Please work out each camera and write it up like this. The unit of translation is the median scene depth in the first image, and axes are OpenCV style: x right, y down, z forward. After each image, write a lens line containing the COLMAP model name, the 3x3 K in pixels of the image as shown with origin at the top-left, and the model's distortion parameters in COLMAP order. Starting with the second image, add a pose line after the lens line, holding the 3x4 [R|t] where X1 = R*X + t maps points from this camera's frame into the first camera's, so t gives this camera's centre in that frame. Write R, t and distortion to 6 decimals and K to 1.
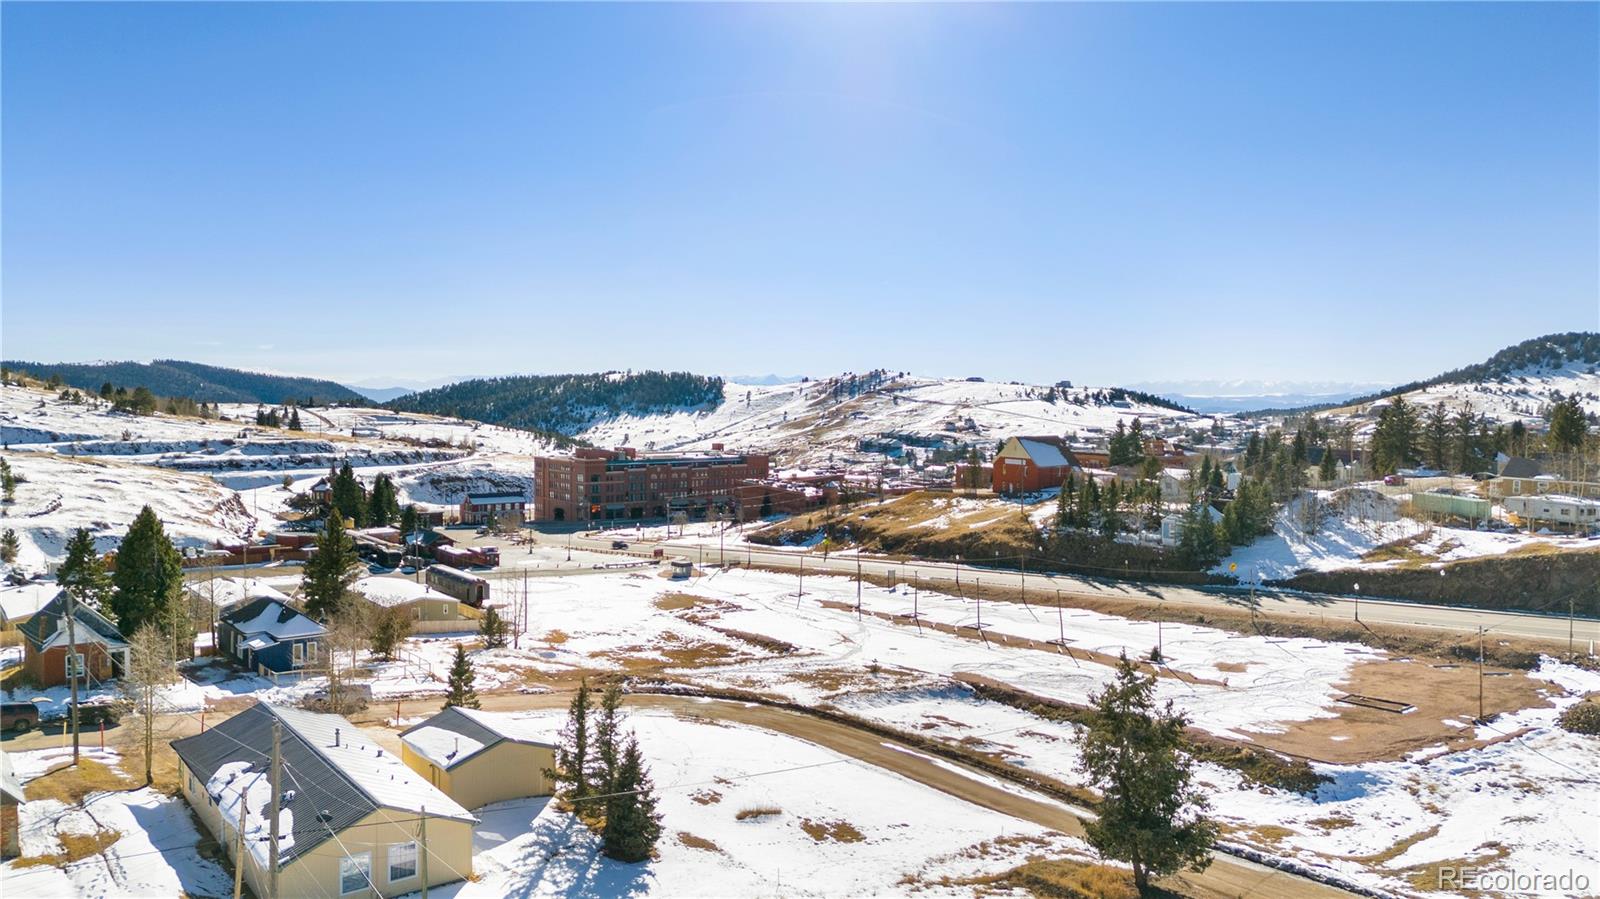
lens RADIAL K [[1167.5, 0, 802.0], [0, 1167.5, 454.1], [0, 0, 1]] dist [0.094021, -0.091603]
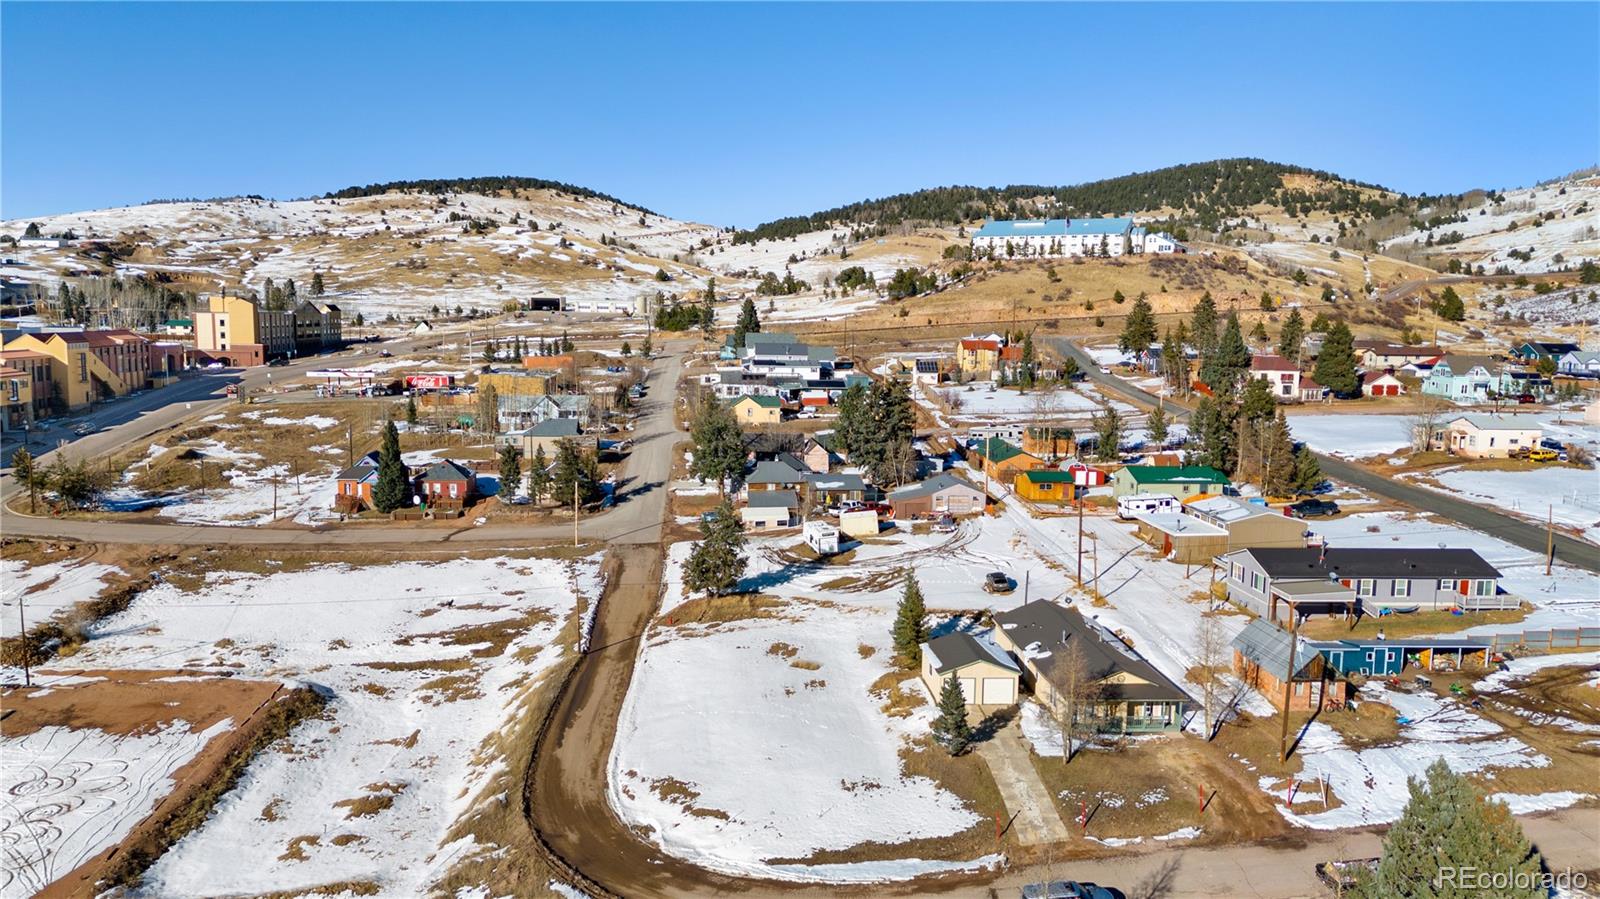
lens RADIAL K [[1167.5, 0, 802.0], [0, 1167.5, 454.1], [0, 0, 1]] dist [0.094021, -0.091603]
pose [[-0.835606, -0.091689, 0.541623, -0.135470], [0.006243, 0.984323, 0.176264, -0.039027], [-0.549294, 0.150668, -0.821934, 0.356921]]
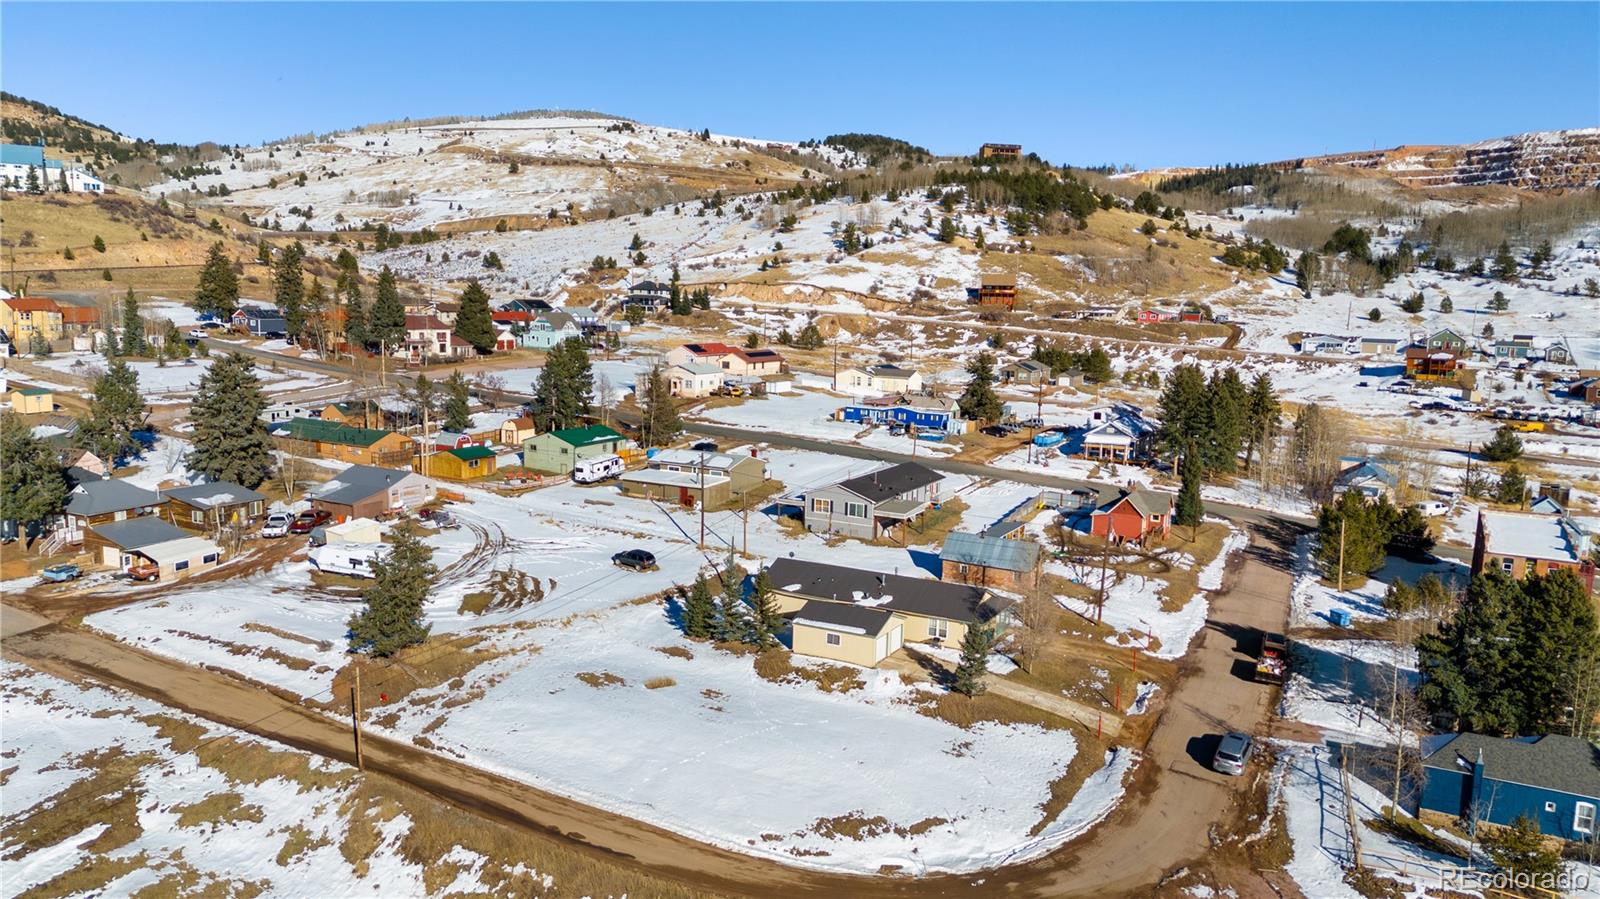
lens RADIAL K [[1167.5, 0, 802.0], [0, 1167.5, 454.1], [0, 0, 1]] dist [0.094021, -0.091603]
pose [[-0.909508, 0.023564, -0.415017, 0.060464], [-0.060374, 0.980318, 0.187969, -0.036652], [0.411278, 0.196015, -0.890184, 0.358595]]
